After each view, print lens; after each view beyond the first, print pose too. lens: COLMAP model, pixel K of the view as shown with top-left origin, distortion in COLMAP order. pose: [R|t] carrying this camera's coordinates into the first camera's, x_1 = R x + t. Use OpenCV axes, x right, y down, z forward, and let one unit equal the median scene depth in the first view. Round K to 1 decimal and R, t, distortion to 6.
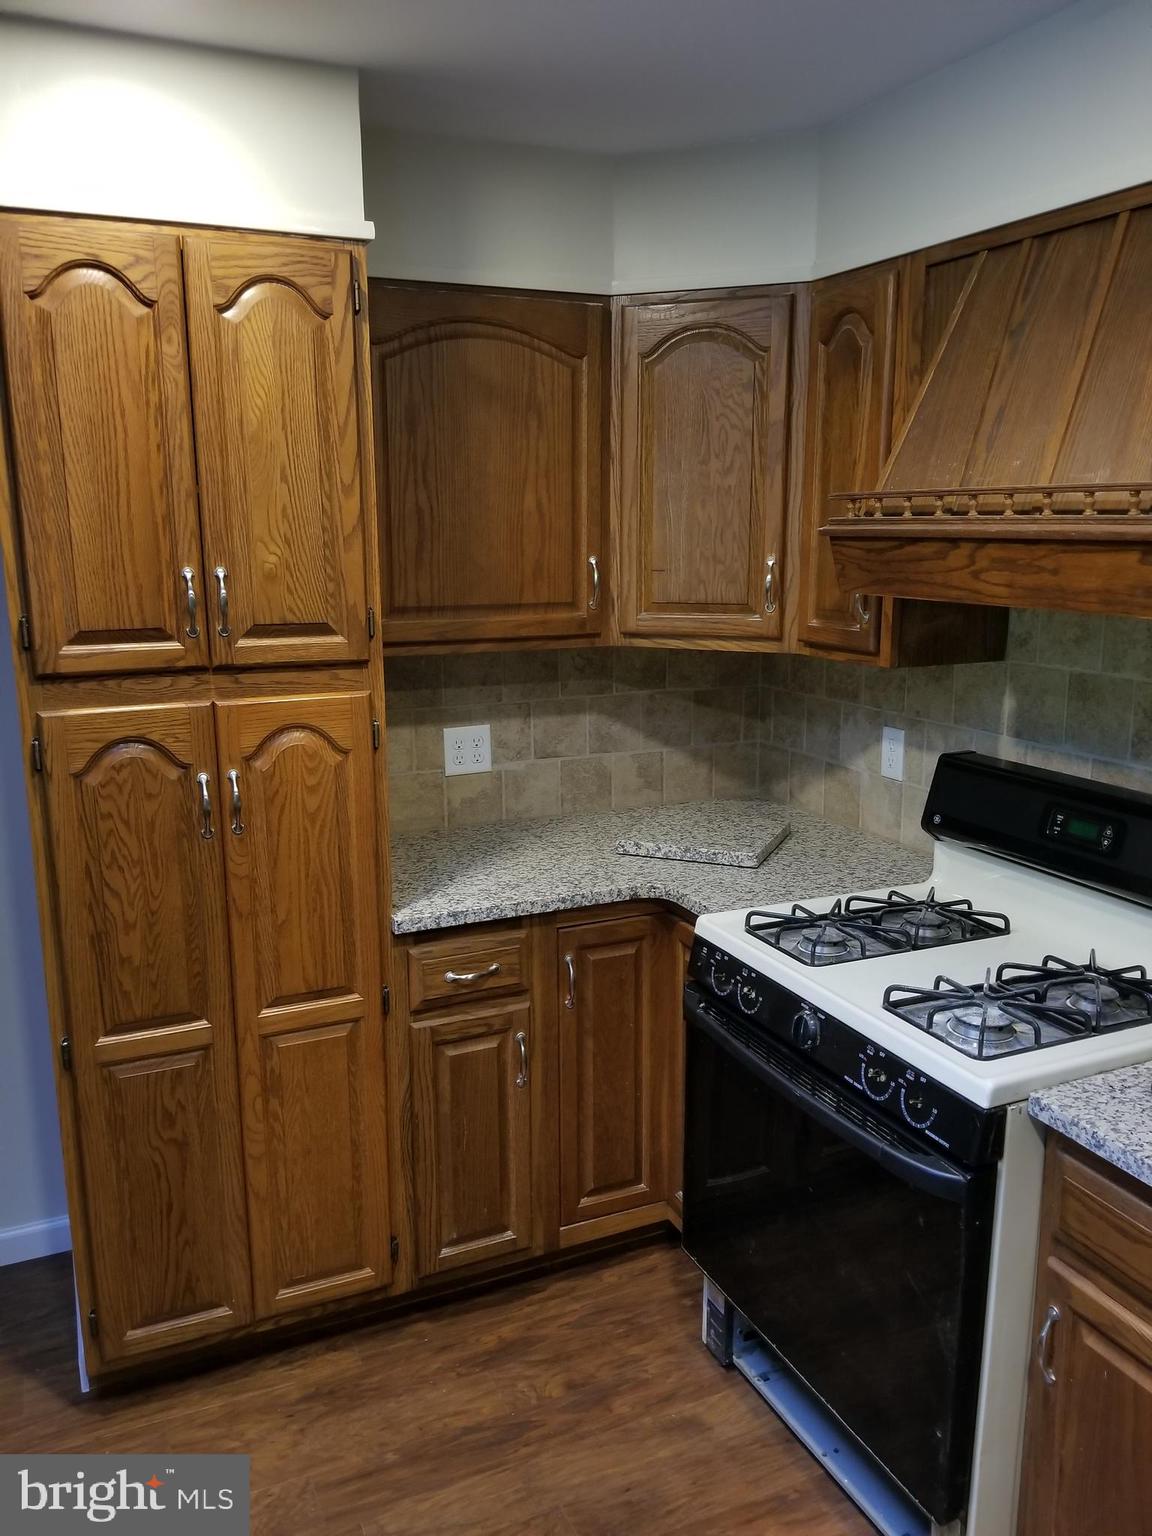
lens RADIAL K [[1195.0, 0, 580.1], [0, 1195.0, 770.6], [0, 0, 1]] dist [-0.020023, -0.012168]
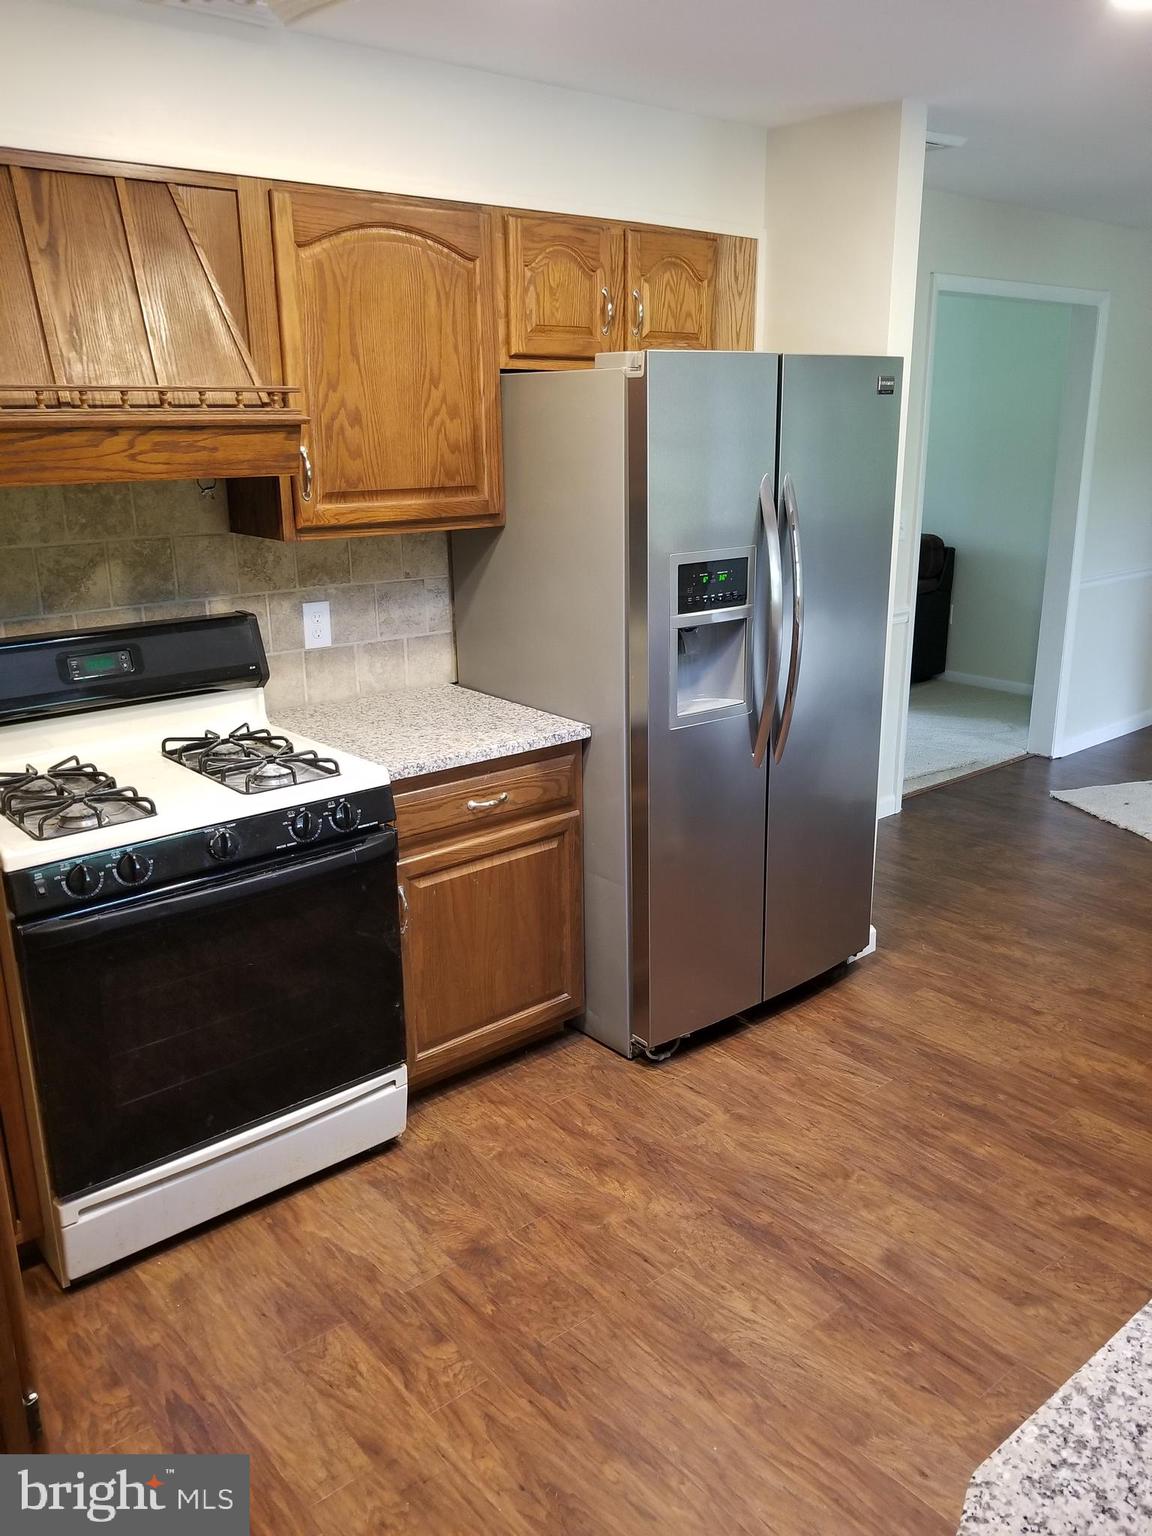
lens RADIAL K [[1195.0, 0, 581.1], [0, 1195.0, 770.8], [0, 0, 1]] dist [-0.020023, -0.012168]
pose [[-0.268036, -0.264856, 0.926287, -0.999041], [0.201866, 0.924685, 0.322811, -0.163742], [-0.942023, 0.273511, -0.194384, 0.869257]]
